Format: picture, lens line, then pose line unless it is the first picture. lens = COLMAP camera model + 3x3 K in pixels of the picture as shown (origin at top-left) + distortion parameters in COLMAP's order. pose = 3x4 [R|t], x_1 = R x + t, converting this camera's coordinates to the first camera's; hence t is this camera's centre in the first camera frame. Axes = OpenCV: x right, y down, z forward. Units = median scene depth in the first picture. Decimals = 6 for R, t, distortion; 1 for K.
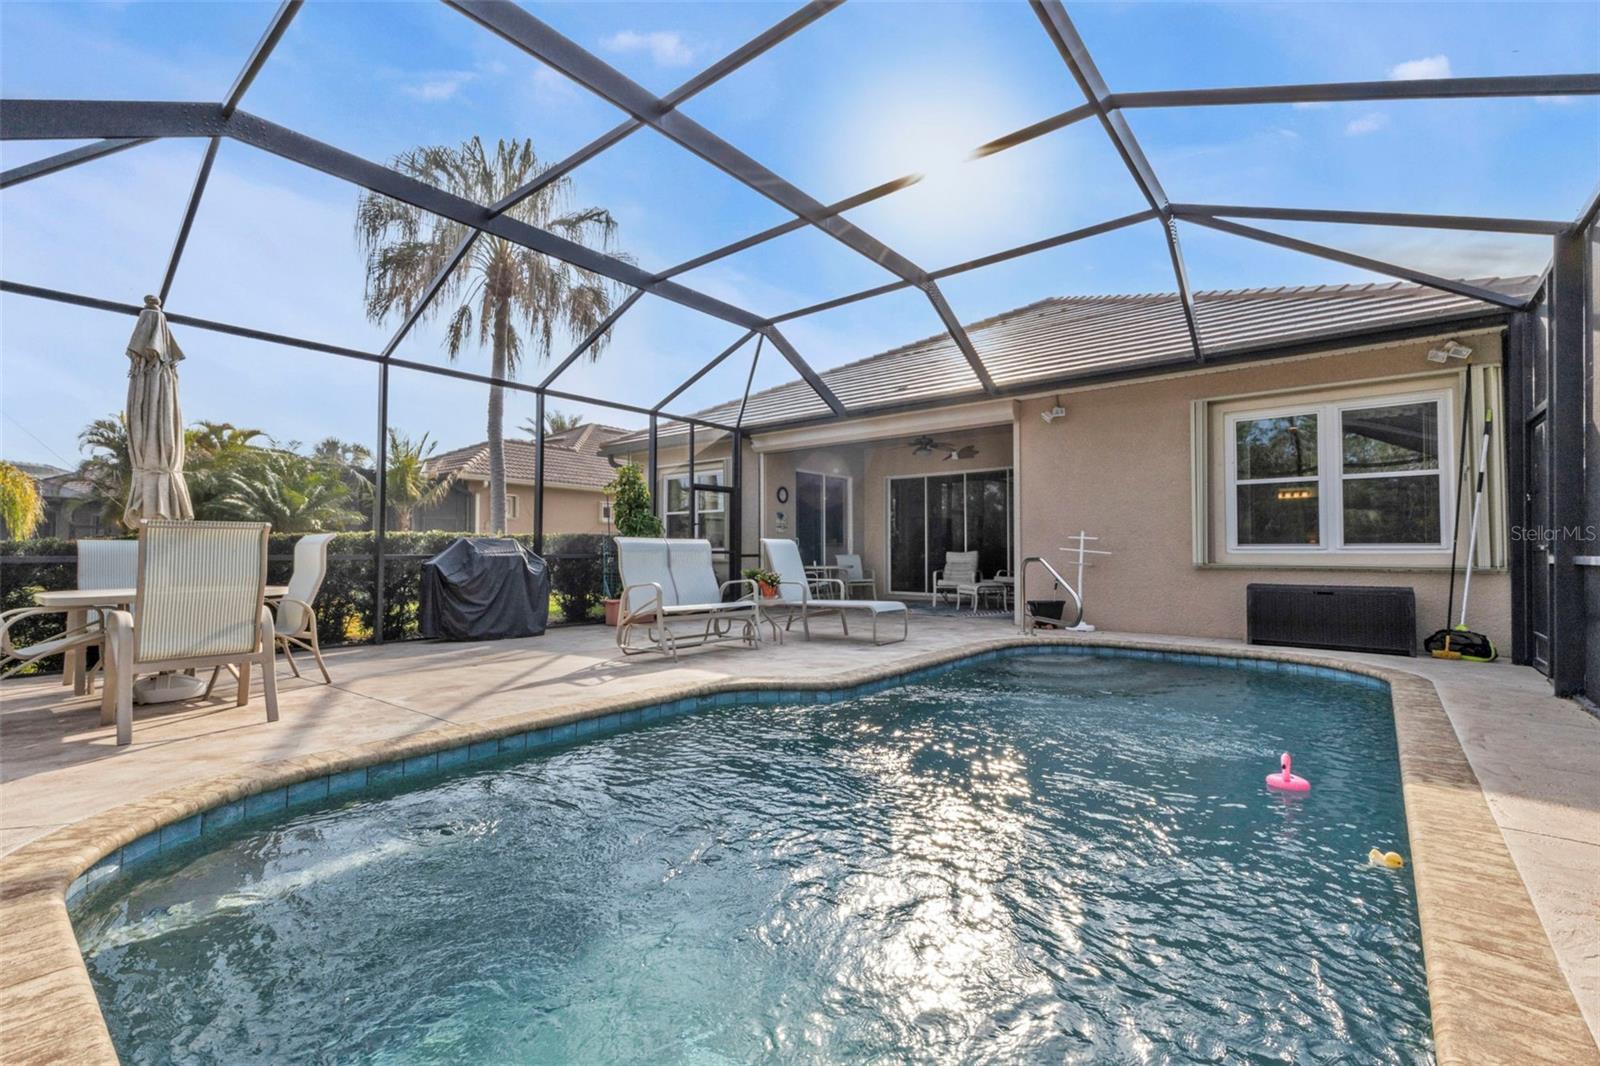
lens RADIAL K [[723.8, 0, 798.4], [0, 723.8, 546.7], [0, 0, 1]] dist [0.012353, -0.000091]
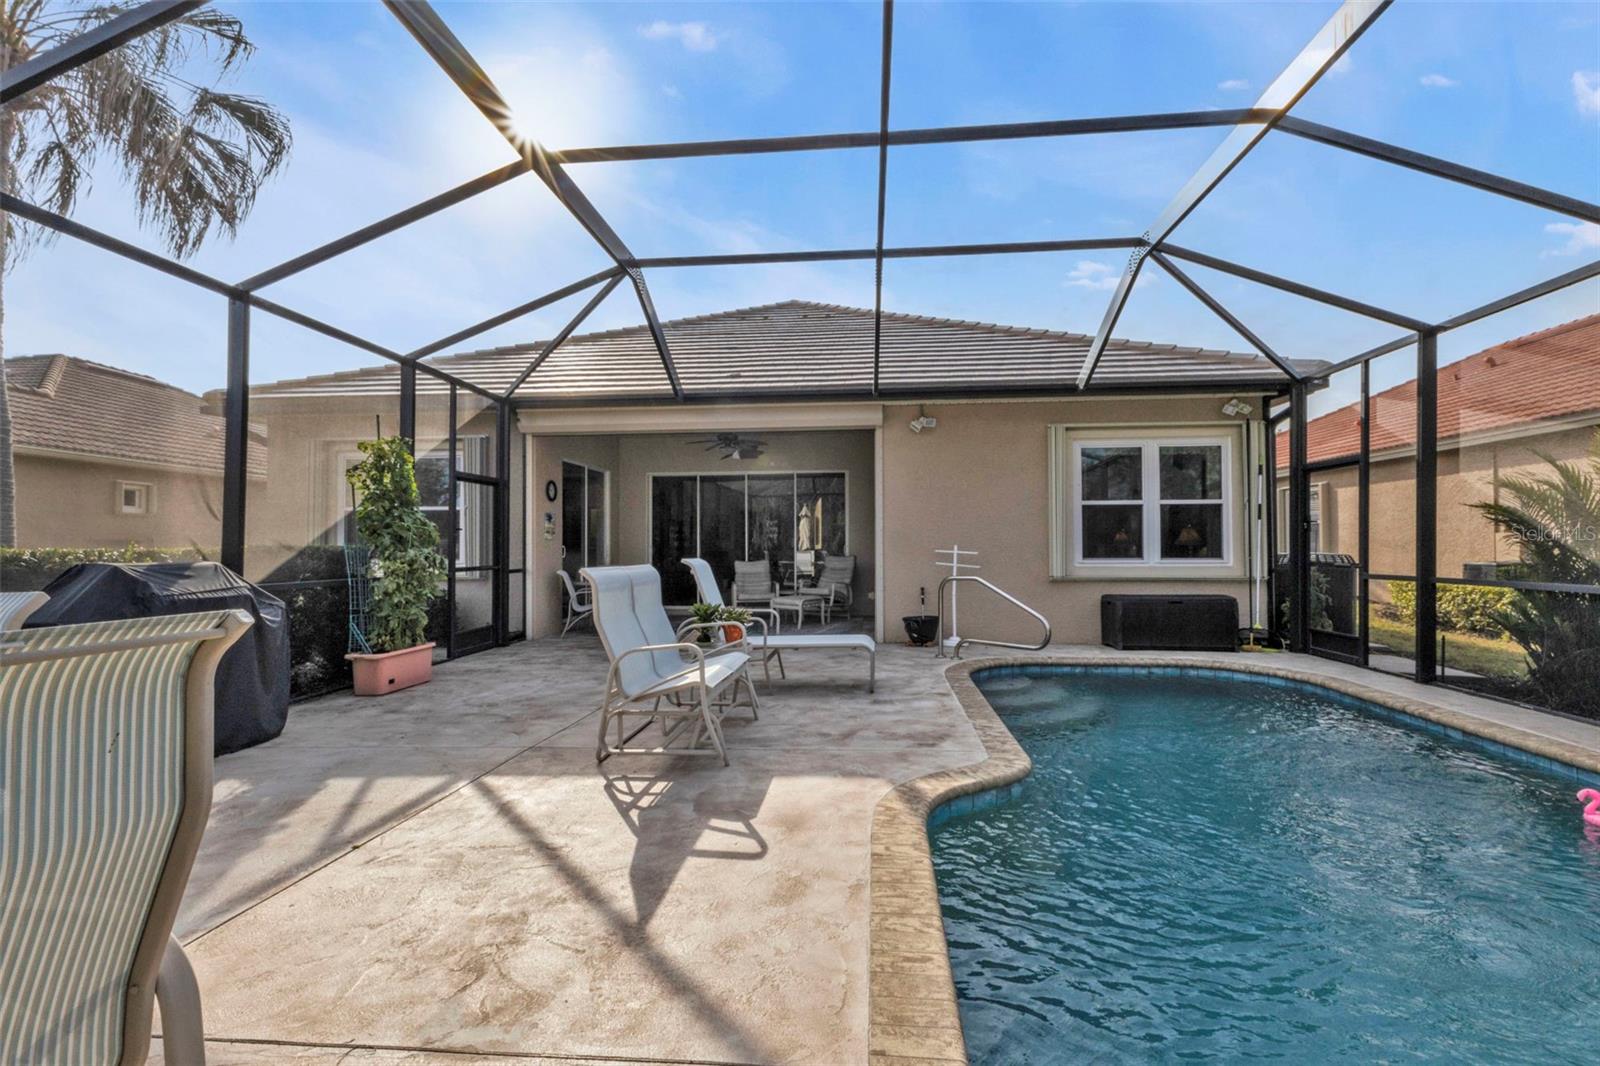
lens RADIAL K [[723.8, 0, 799.4], [0, 723.8, 543.3], [0, 0, 1]] dist [0.012353, -0.000091]
pose [[0.819522, -0.002606, 0.573042, -0.384696], [-0.001524, 0.999976, 0.006727, -0.033297], [-0.573045, -0.006386, 0.819499, 0.342254]]
